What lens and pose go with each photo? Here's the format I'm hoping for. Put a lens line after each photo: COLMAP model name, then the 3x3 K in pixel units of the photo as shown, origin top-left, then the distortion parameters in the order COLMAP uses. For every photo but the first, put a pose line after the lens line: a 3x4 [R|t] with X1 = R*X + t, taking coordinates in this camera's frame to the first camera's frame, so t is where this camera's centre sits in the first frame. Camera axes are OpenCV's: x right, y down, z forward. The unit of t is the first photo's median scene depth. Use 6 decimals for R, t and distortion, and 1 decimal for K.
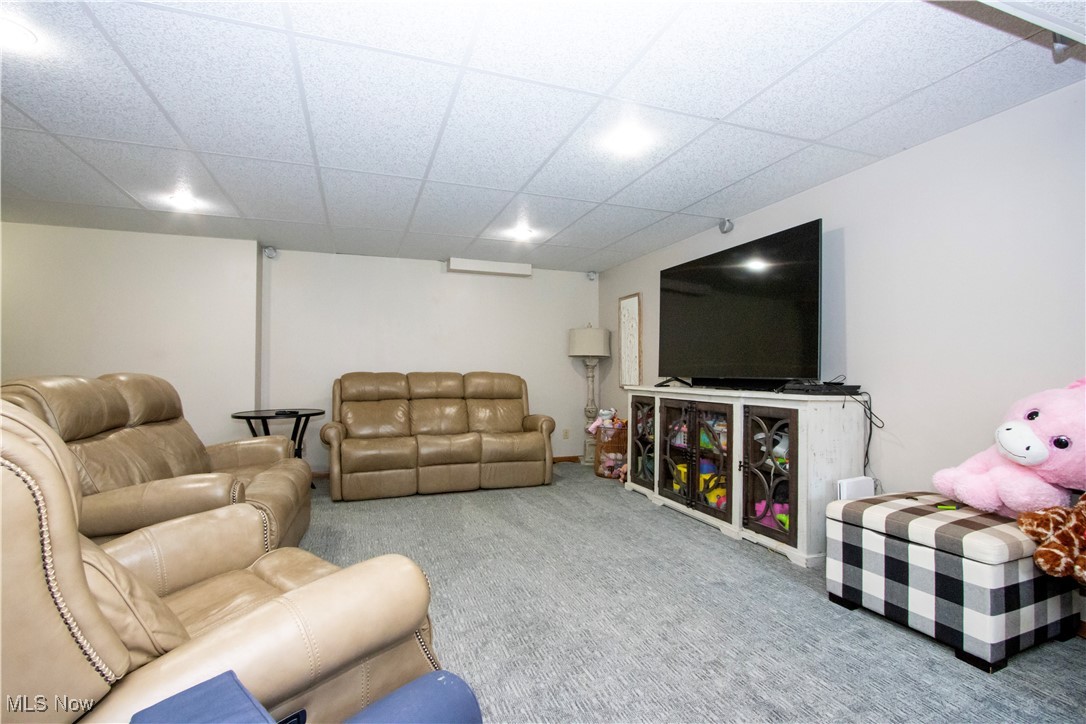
lens RADIAL K [[500.8, 0, 543.0], [0, 500.8, 362.0], [0, 0, 1]] dist [-0.021483, 0.000876]
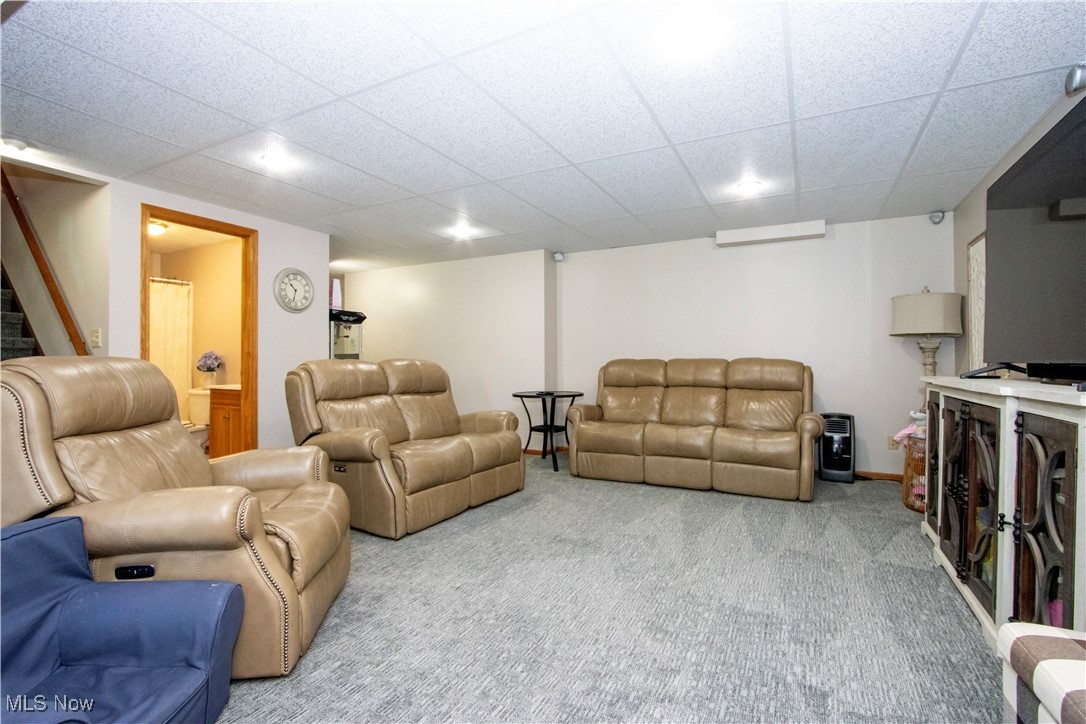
lens RADIAL K [[500.8, 0, 543.0], [0, 500.8, 362.0], [0, 0, 1]] dist [-0.021483, 0.000876]
pose [[0.668310, -0.003212, -0.743876, 0.342642], [0.016589, 0.999806, 0.010586, 0.014723], [0.743698, -0.019415, 0.668234, 0.203775]]
